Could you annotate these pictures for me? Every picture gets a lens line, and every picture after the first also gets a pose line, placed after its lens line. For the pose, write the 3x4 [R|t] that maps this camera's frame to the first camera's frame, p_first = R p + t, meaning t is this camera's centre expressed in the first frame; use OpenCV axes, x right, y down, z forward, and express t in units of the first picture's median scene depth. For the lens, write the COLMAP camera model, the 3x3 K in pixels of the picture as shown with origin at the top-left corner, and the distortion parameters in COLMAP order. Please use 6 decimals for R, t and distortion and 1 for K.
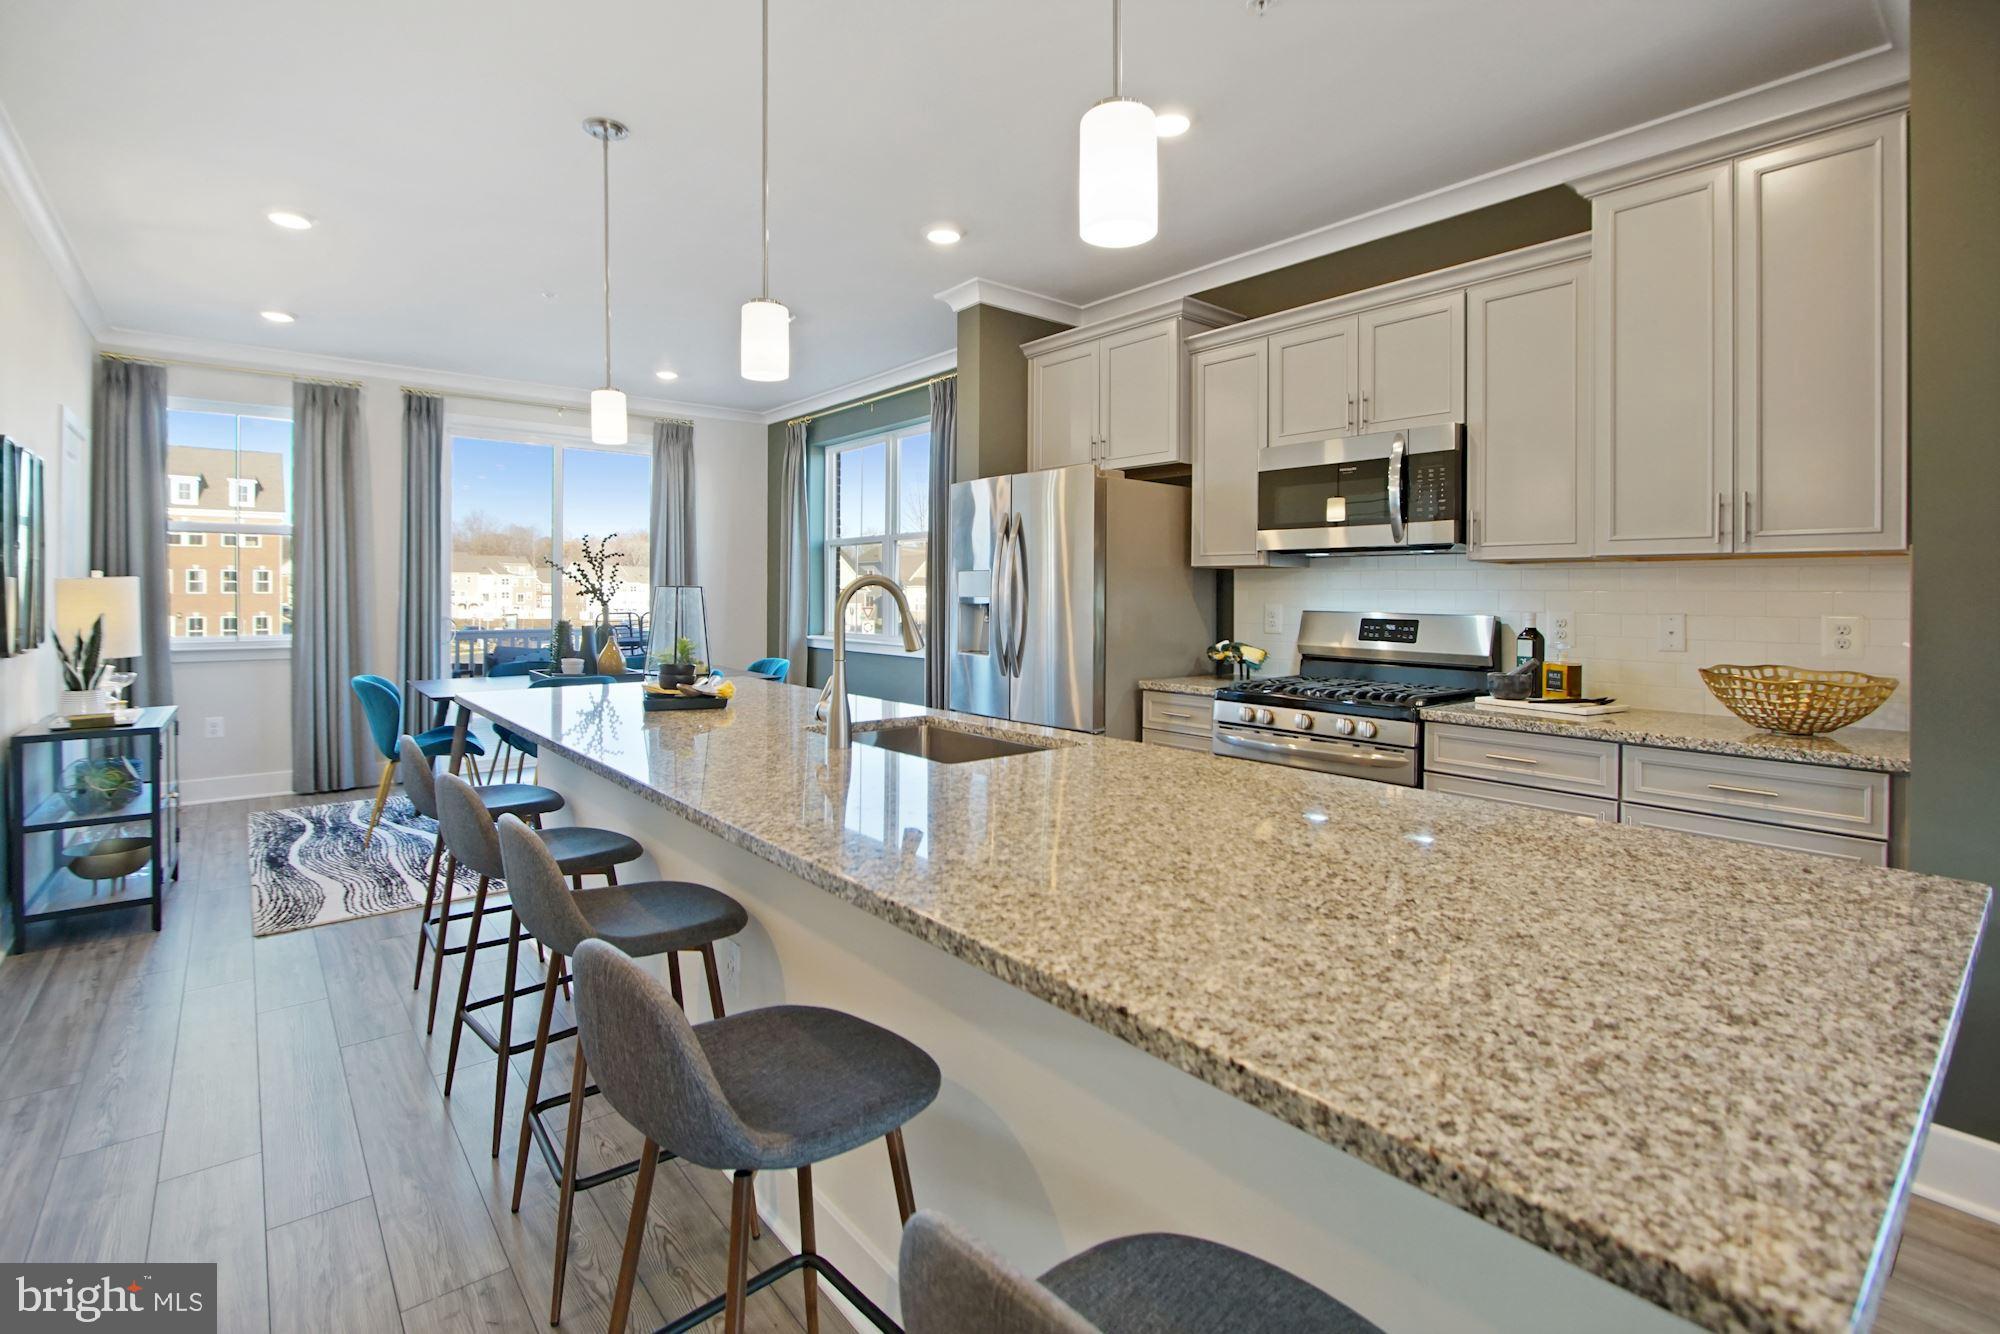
lens RADIAL K [[919.9, 0, 1004.8], [0, 919.9, 601.8], [0, 0, 1]] dist [-0.021942, 0.004288]
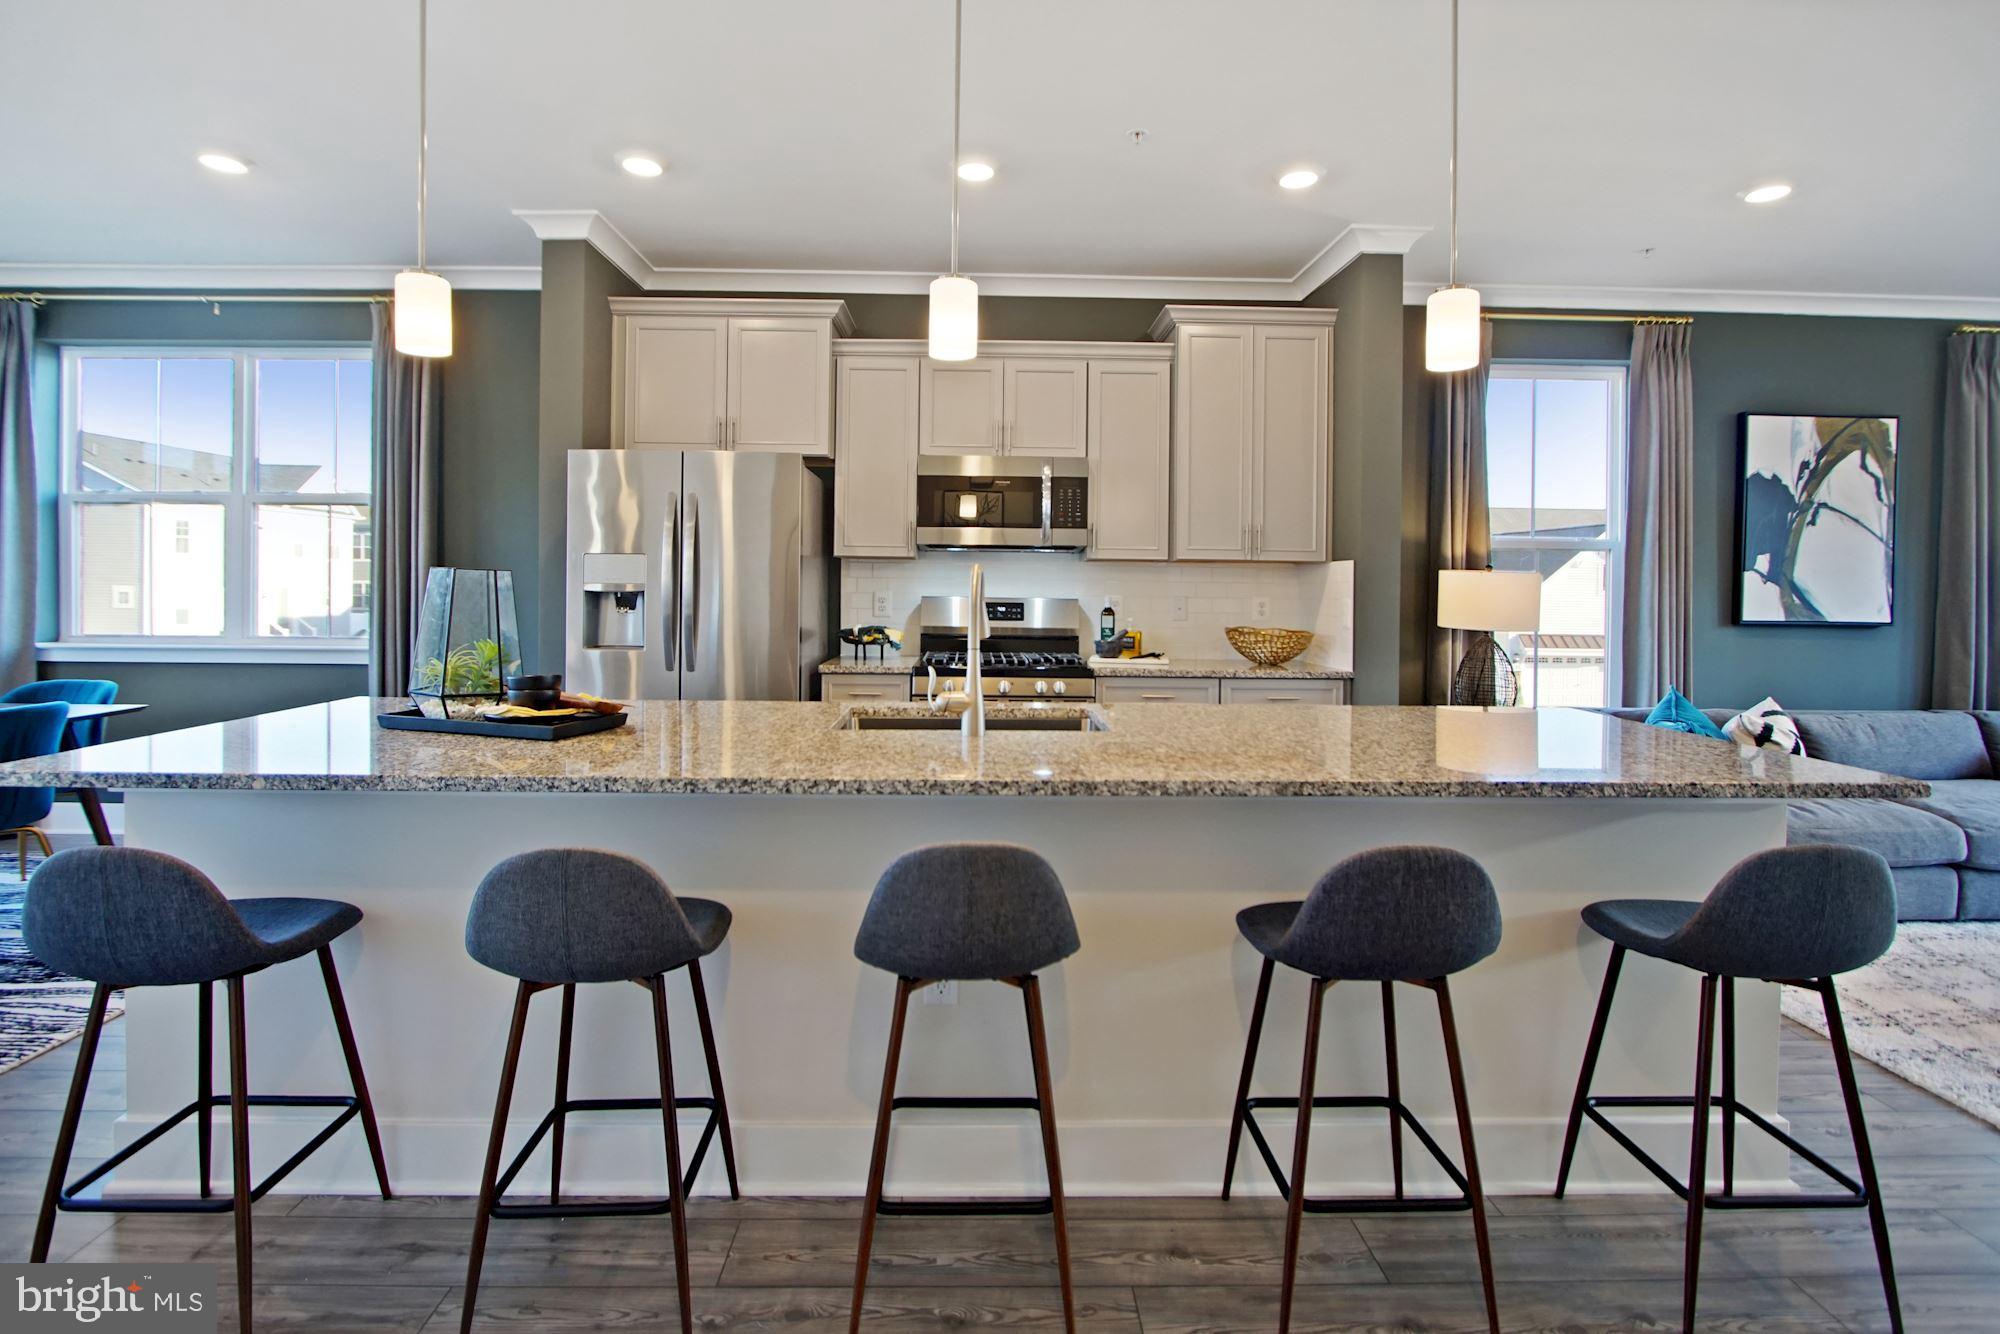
lens RADIAL K [[919.9, 0, 1000.5], [0, 919.9, 590.3], [0, 0, 1]] dist [-0.021942, 0.004288]
pose [[0.629602, -0.000713, 0.776918, -0.546320], [-0.000986, 0.999998, 0.001716, -0.000477], [-0.776917, -0.001846, 0.629600, 0.200951]]
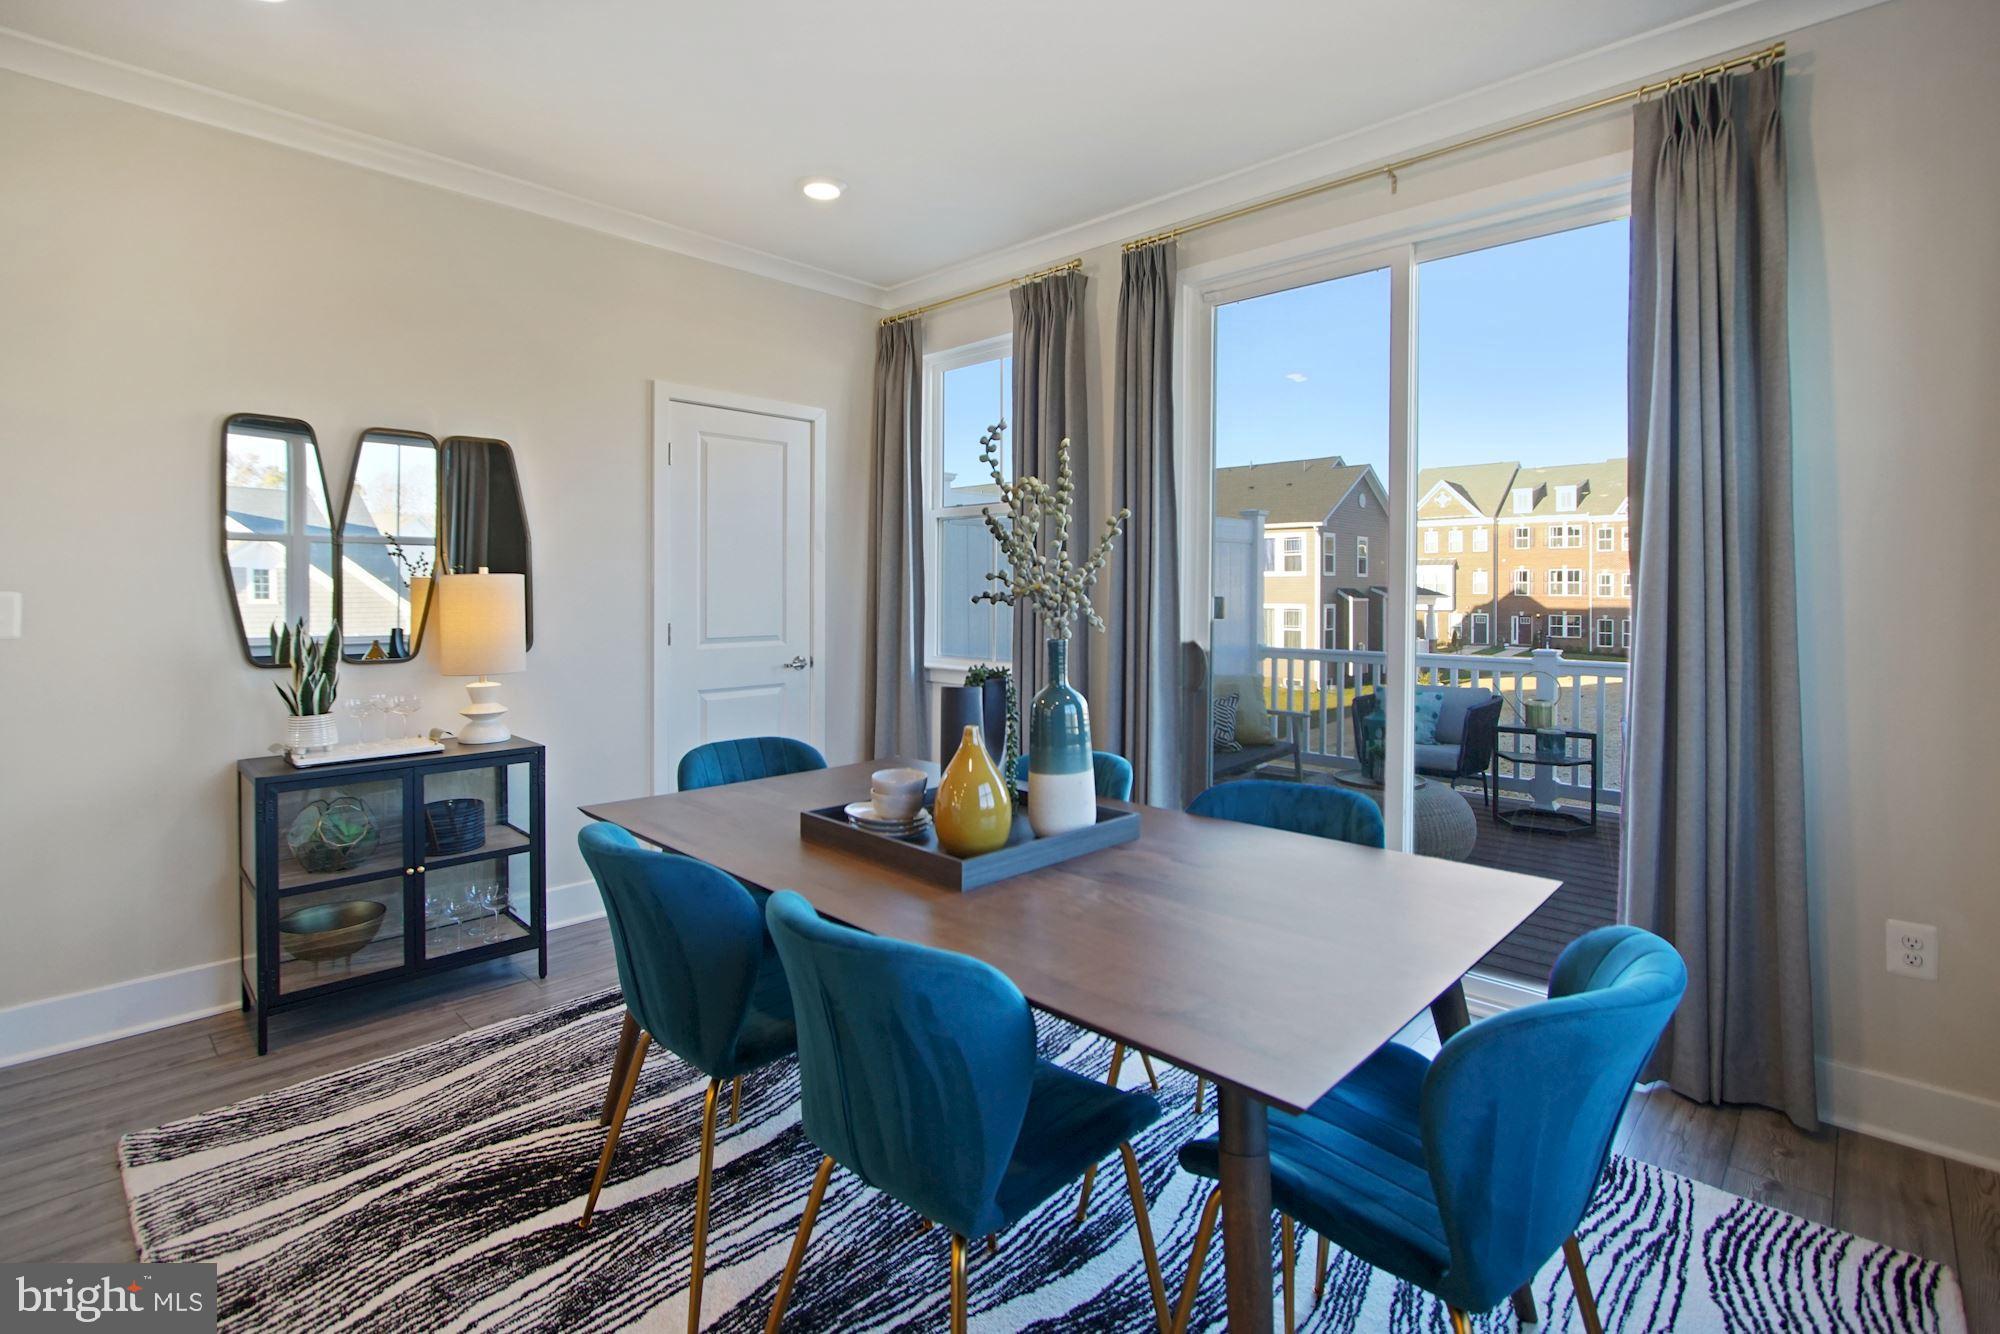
lens RADIAL K [[919.9, 0, 968.5], [0, 919.9, 595.3], [0, 0, 1]] dist [-0.021942, 0.004288]
pose [[0.109485, 0.003290, -0.993983, -0.141695], [-0.016494, 0.999863, 0.001492, -0.015078], [0.993852, 0.016232, 0.109524, 1.397174]]
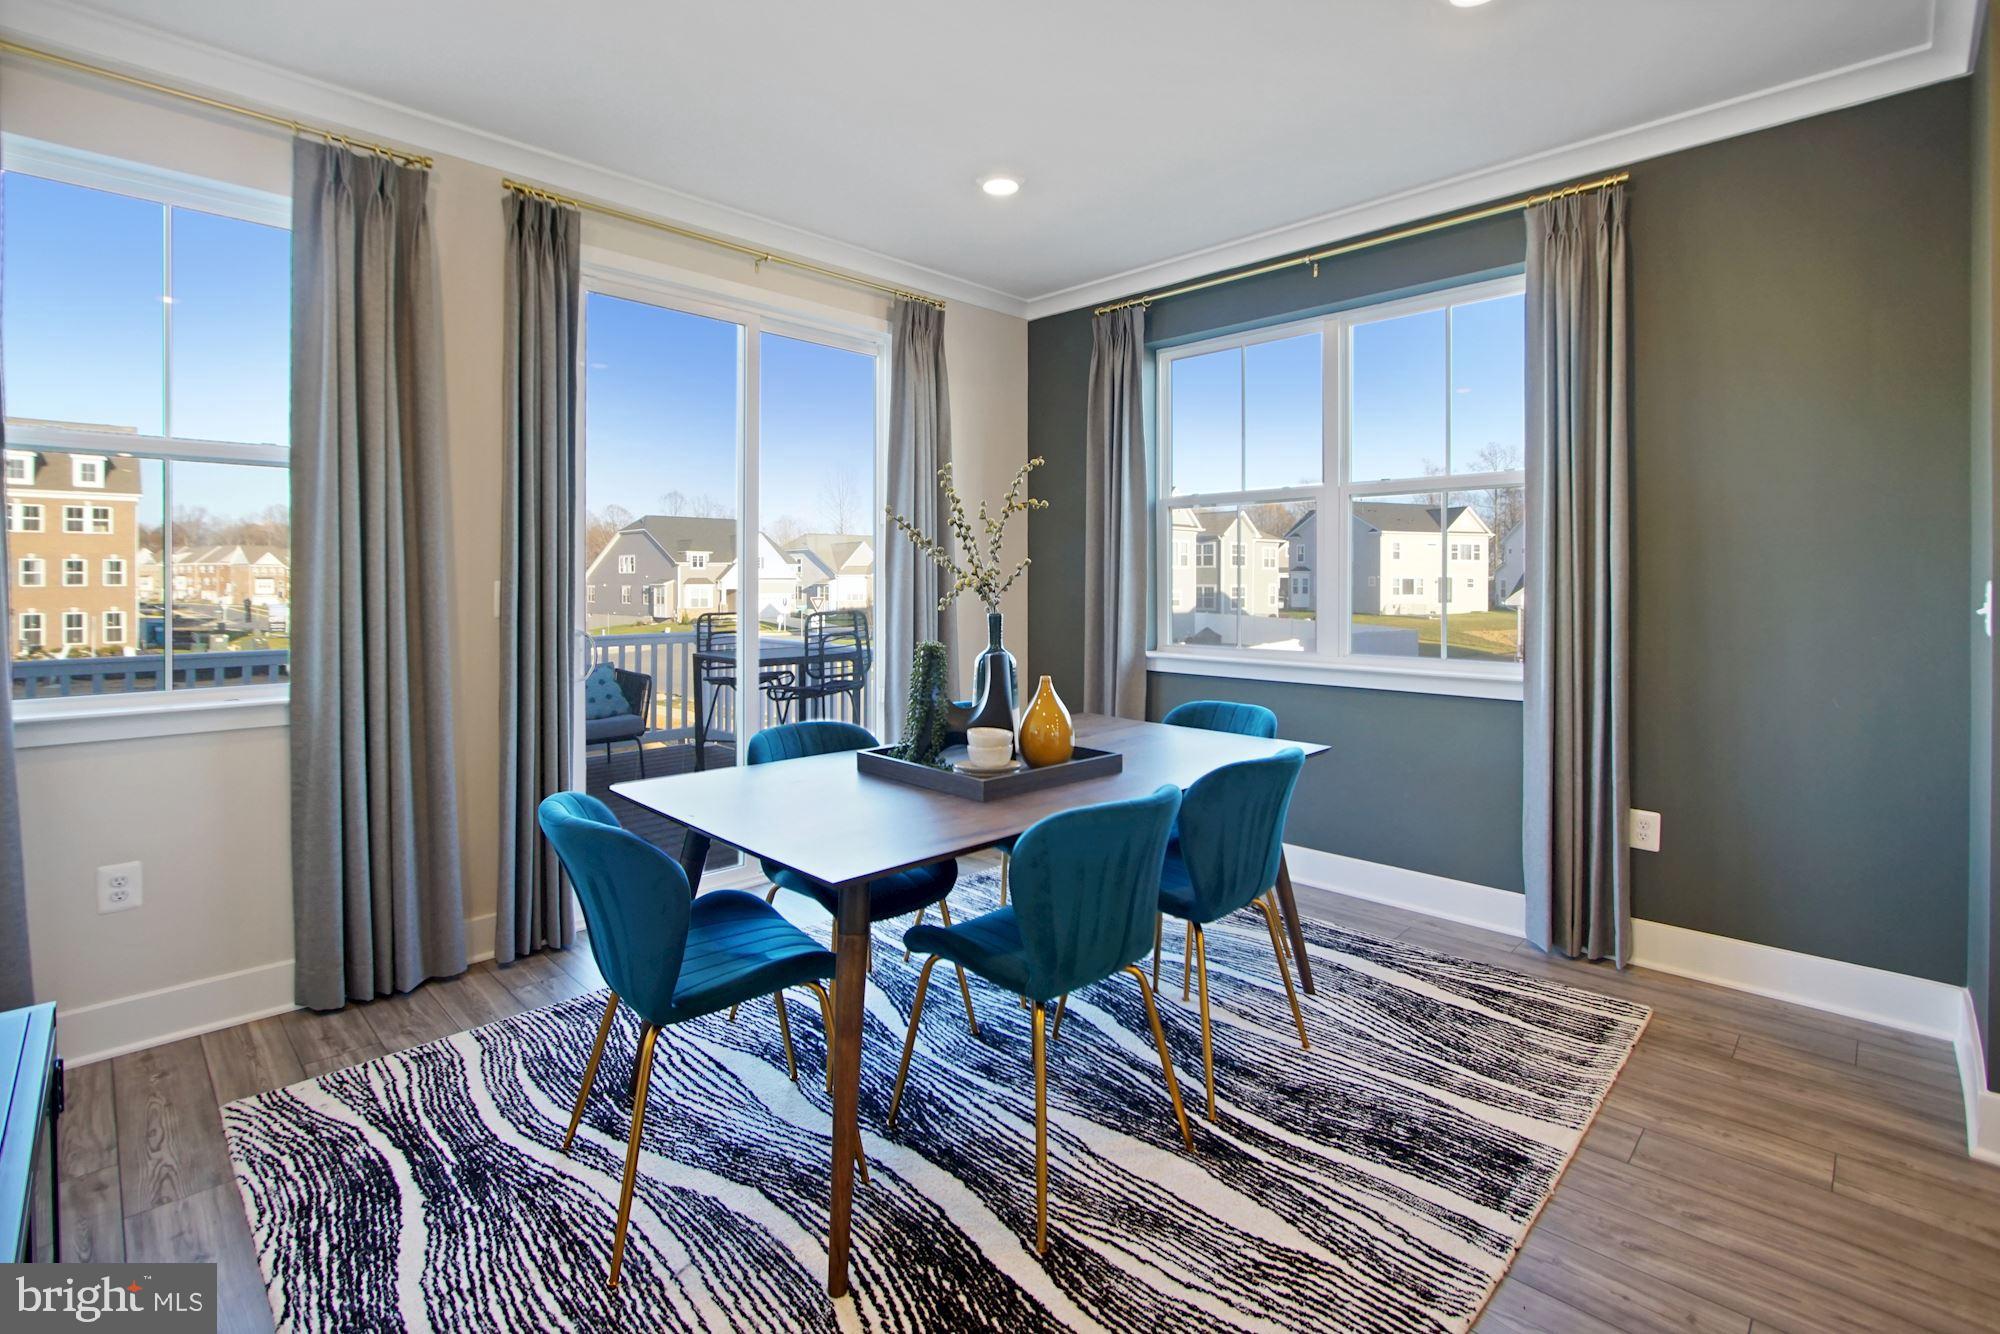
lens RADIAL K [[919.9, 0, 1000.8], [0, 919.9, 592.2], [0, 0, 1]] dist [-0.021942, 0.004288]
pose [[0.995586, -0.004763, 0.093737, -0.724801], [0.004654, 0.999988, 0.001381, -0.008399], [-0.093742, -0.000939, 0.995596, 0.777854]]
